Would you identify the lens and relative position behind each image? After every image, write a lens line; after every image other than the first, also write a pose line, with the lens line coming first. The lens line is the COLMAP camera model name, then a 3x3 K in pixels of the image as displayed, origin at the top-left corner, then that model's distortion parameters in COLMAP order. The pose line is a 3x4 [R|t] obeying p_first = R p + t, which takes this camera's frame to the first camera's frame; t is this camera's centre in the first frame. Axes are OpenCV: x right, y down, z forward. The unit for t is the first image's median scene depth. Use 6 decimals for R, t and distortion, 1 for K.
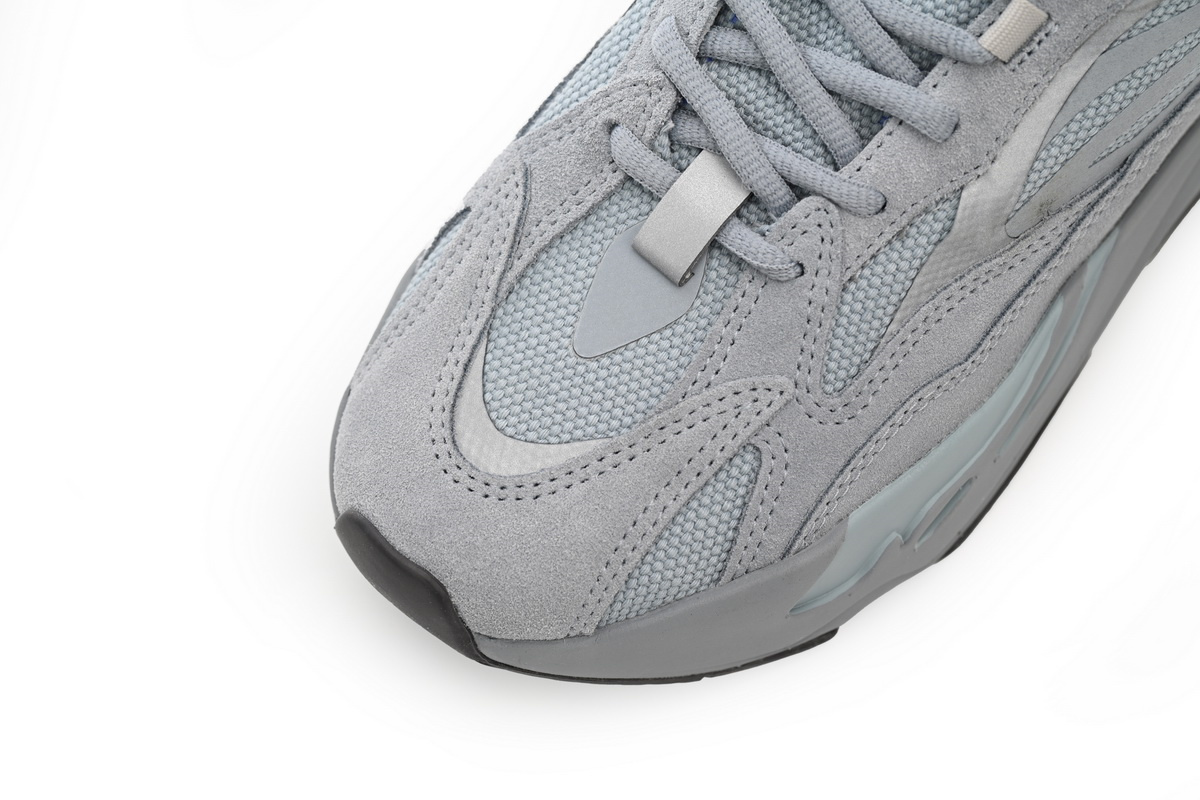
lens RADIAL K [[2116.8, 0, 599.7], [0, 2116.8, 400.6], [0, 0, 1]] dist [0.003076, 0.000000]
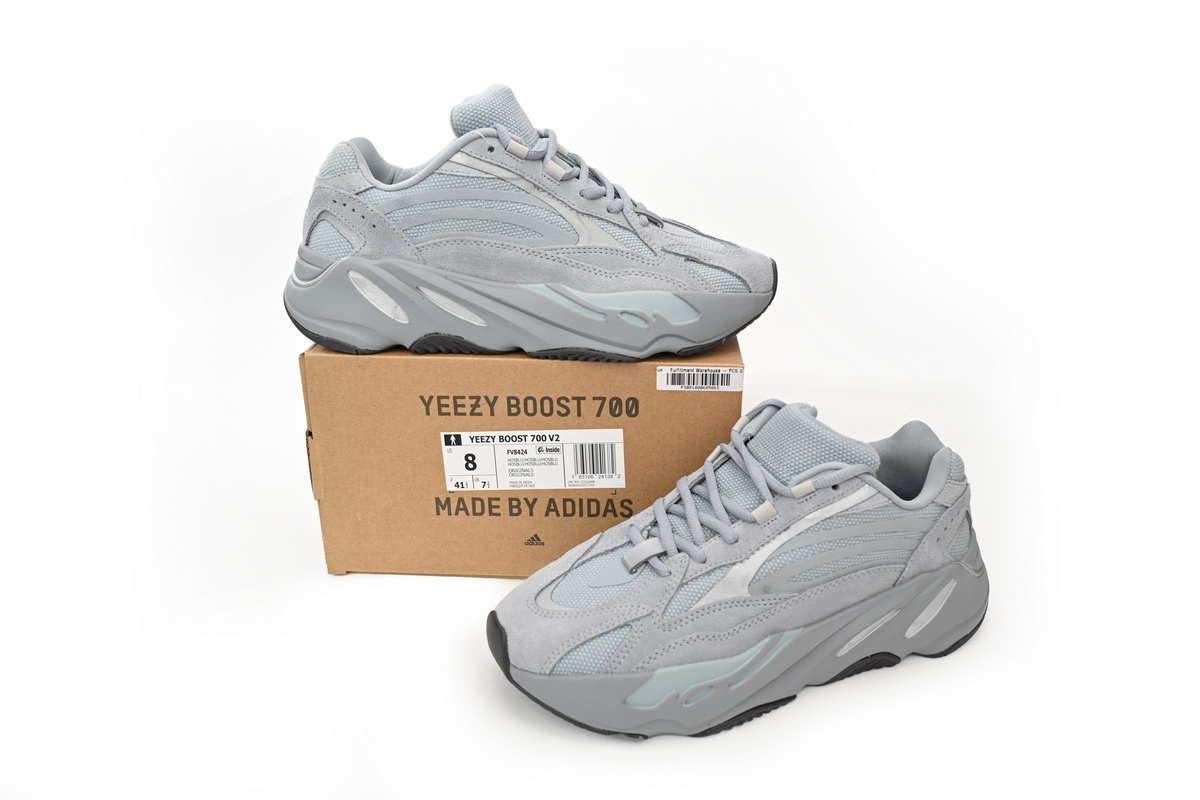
lens RADIAL K [[950.8, 0, 604.9], [0, 950.8, 398.0], [0, 0, 1]] dist [-0.038536, -0.003357]
pose [[0.896855, 0.196921, -0.396072, 0.465073], [-0.413637, 0.690603, -0.593272, 0.551442], [0.156701, 0.695909, 0.700825, -0.044835]]
